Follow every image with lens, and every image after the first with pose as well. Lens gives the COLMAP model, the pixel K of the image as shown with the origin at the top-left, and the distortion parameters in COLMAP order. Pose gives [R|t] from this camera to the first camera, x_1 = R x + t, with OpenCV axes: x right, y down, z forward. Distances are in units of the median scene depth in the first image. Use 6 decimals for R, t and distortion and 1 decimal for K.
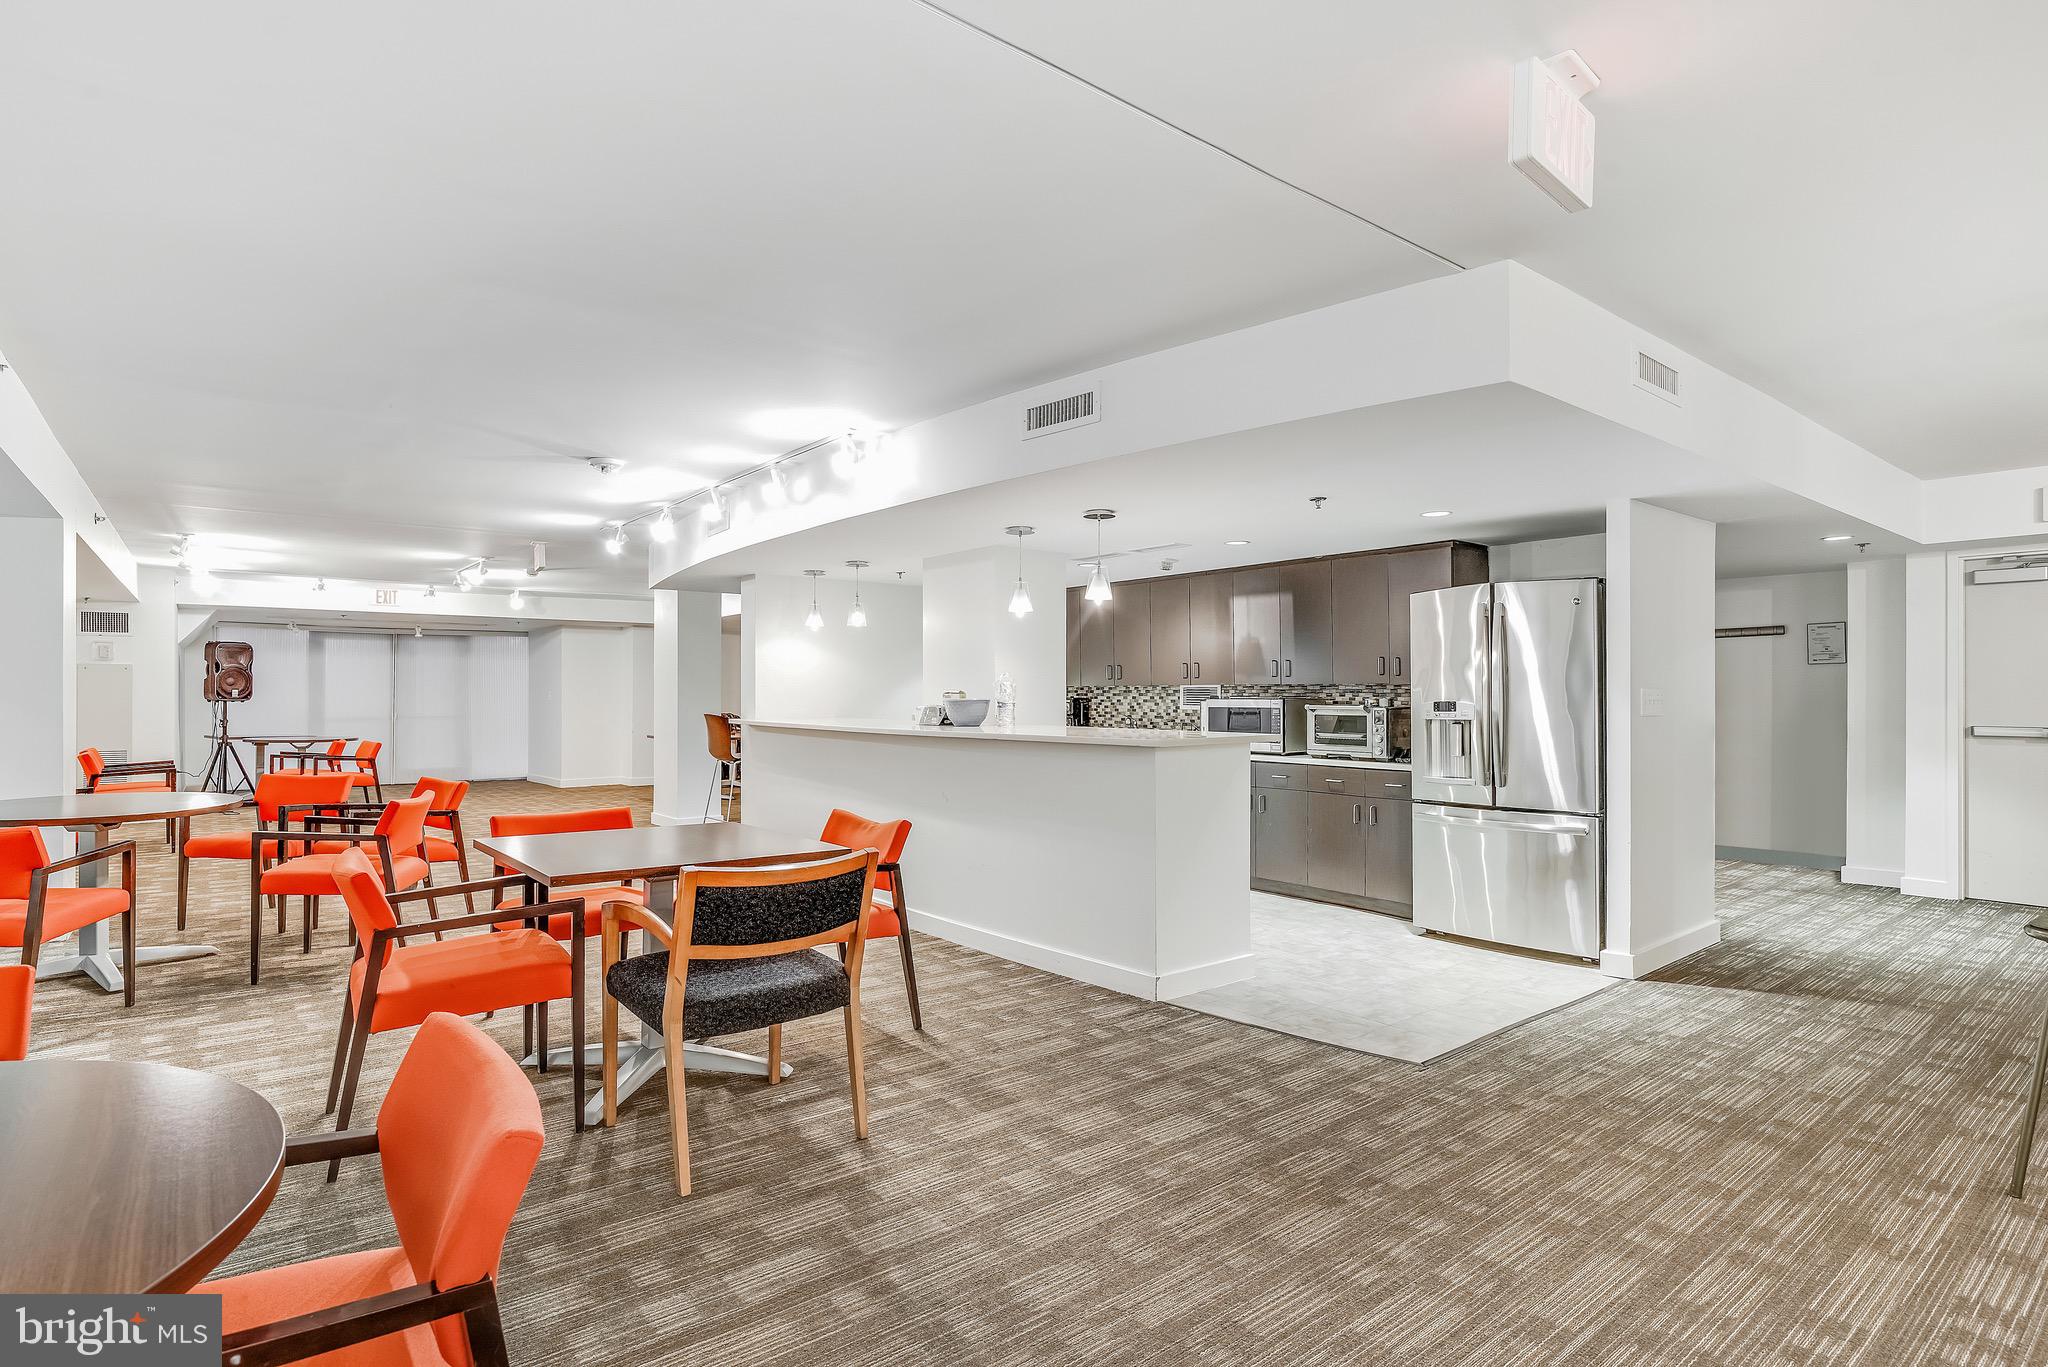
lens RADIAL K [[1005.8, 0, 1016.5], [0, 1005.8, 690.5], [0, 0, 1]] dist [-0.001387, -0.000380]
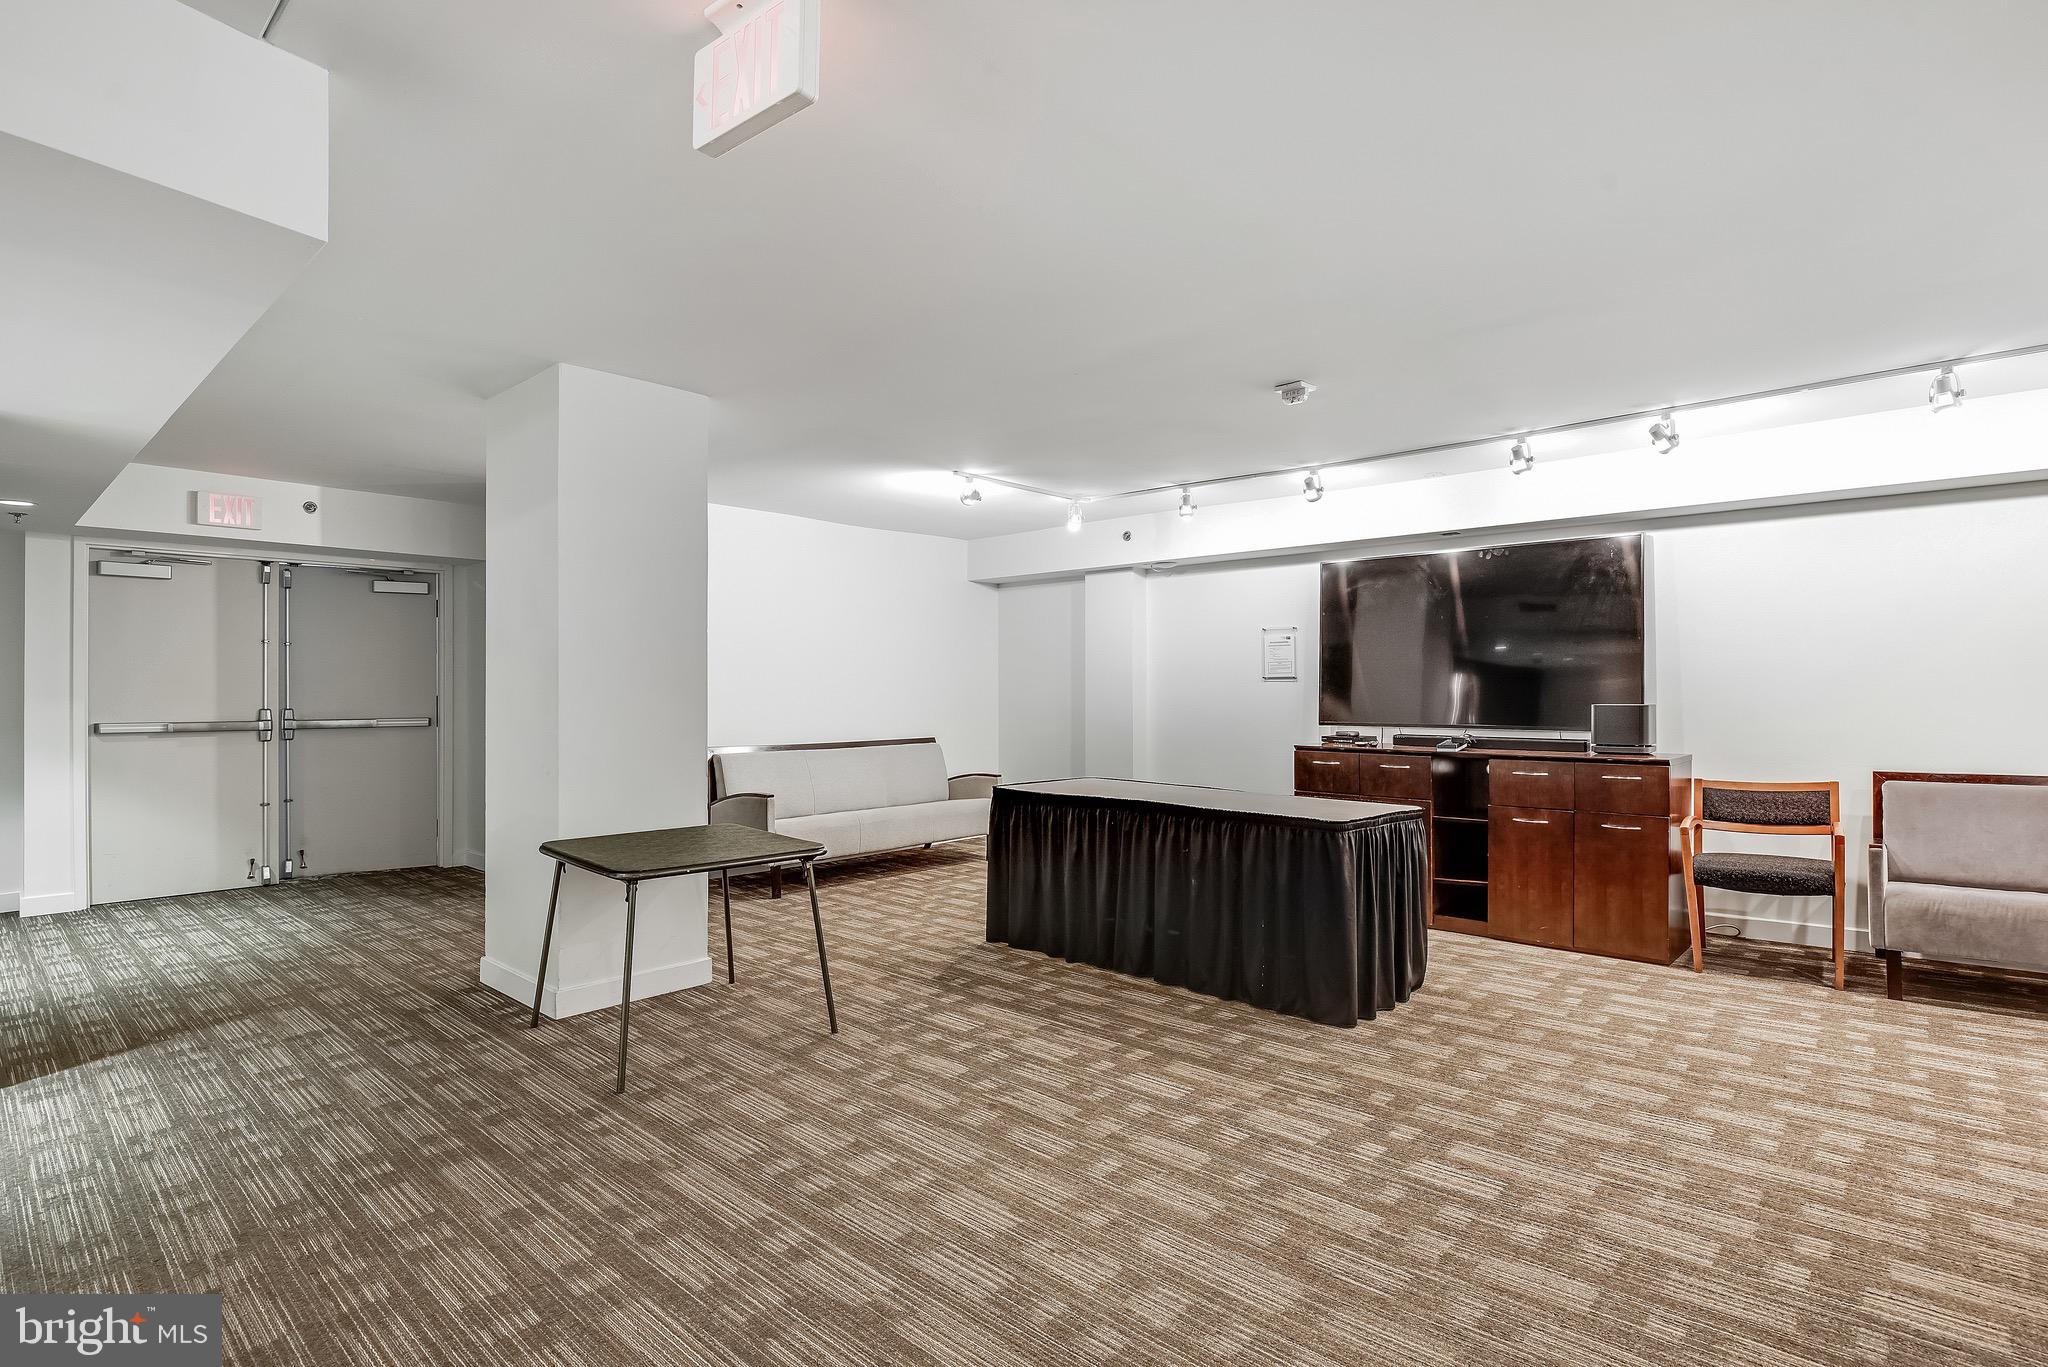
lens RADIAL K [[1005.8, 0, 1016.5], [0, 1005.8, 690.5], [0, 0, 1]] dist [-0.001387, -0.000380]
pose [[-0.156114, 0.004498, 0.987729, -0.213890], [-0.007103, 0.999959, -0.005677, 0.006112], [-0.987714, -0.007902, -0.156075, 0.482473]]
